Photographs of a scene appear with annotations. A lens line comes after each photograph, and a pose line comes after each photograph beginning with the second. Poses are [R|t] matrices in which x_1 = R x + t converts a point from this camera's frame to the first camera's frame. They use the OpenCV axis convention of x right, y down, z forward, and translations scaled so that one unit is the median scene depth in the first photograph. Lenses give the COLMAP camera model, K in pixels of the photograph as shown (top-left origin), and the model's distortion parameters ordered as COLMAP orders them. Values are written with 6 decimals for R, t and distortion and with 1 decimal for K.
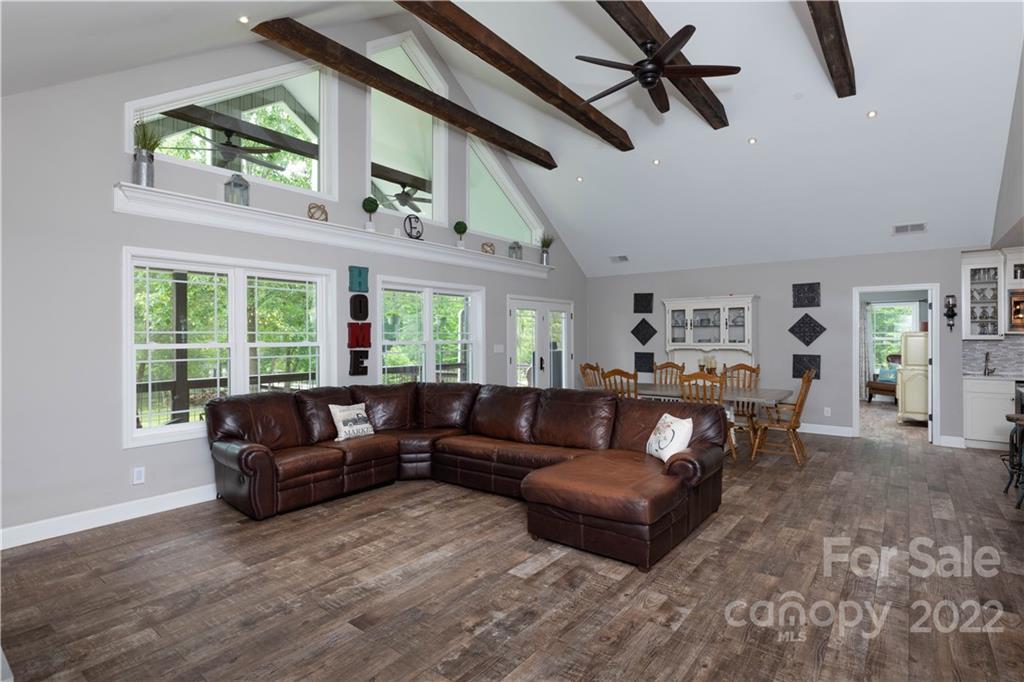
lens RADIAL K [[513.0, 0, 513.9], [0, 513.0, 335.0], [0, 0, 1]] dist [-0.002121, -0.000828]
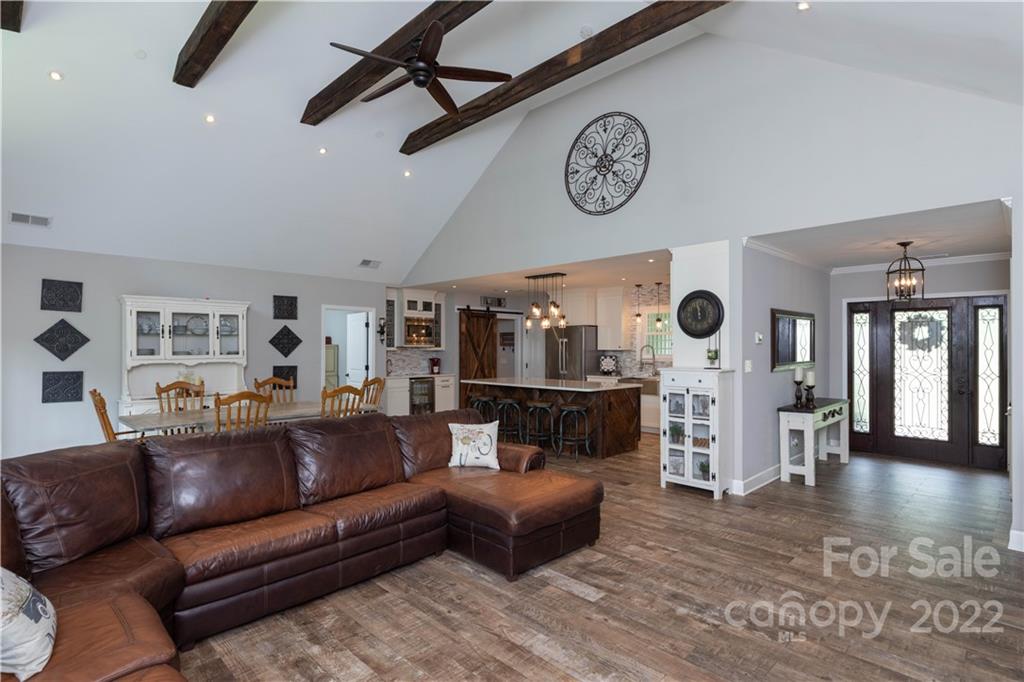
lens RADIAL K [[513.0, 0, 516.1], [0, 513.0, 347.6], [0, 0, 1]] dist [-0.002121, -0.000828]
pose [[0.122718, 0.004179, 0.992433, -0.386888], [-0.005783, 0.999977, -0.003496, 0.003076], [-0.992425, -0.005311, 0.122739, 0.418126]]
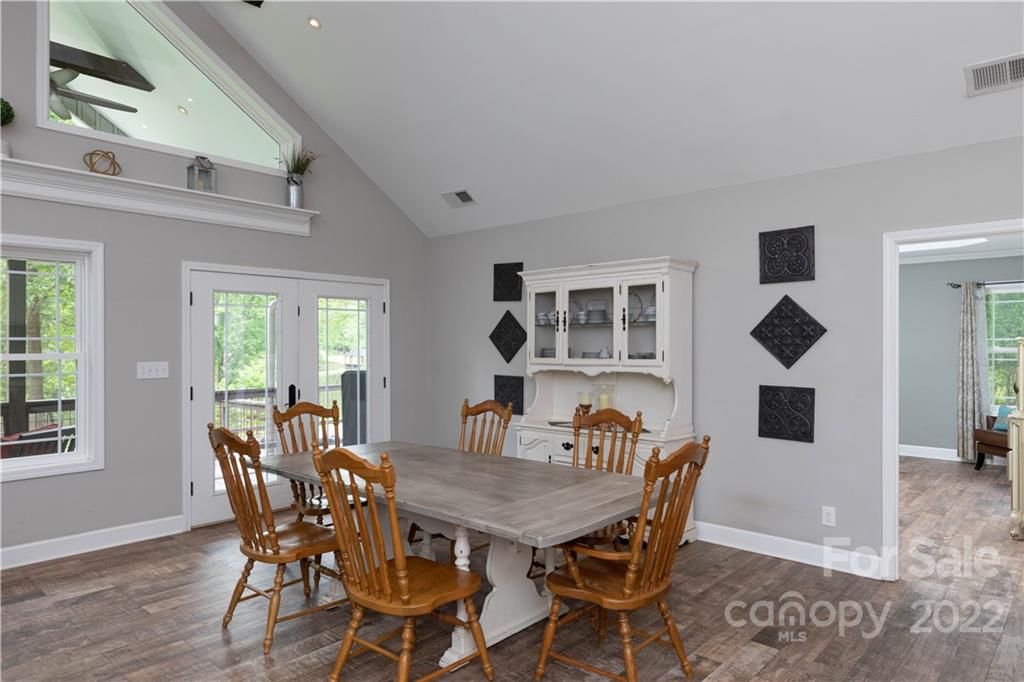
lens RADIAL K [[641.9, 0, 514.3], [0, 641.9, 345.9], [0, 0, 1]] dist [0.003136, -0.003098]
pose [[0.996521, 0.002323, -0.083306, 0.378059], [-0.001796, 0.999978, 0.006401, -0.001208], [0.083319, -0.006229, 0.996503, 0.412861]]
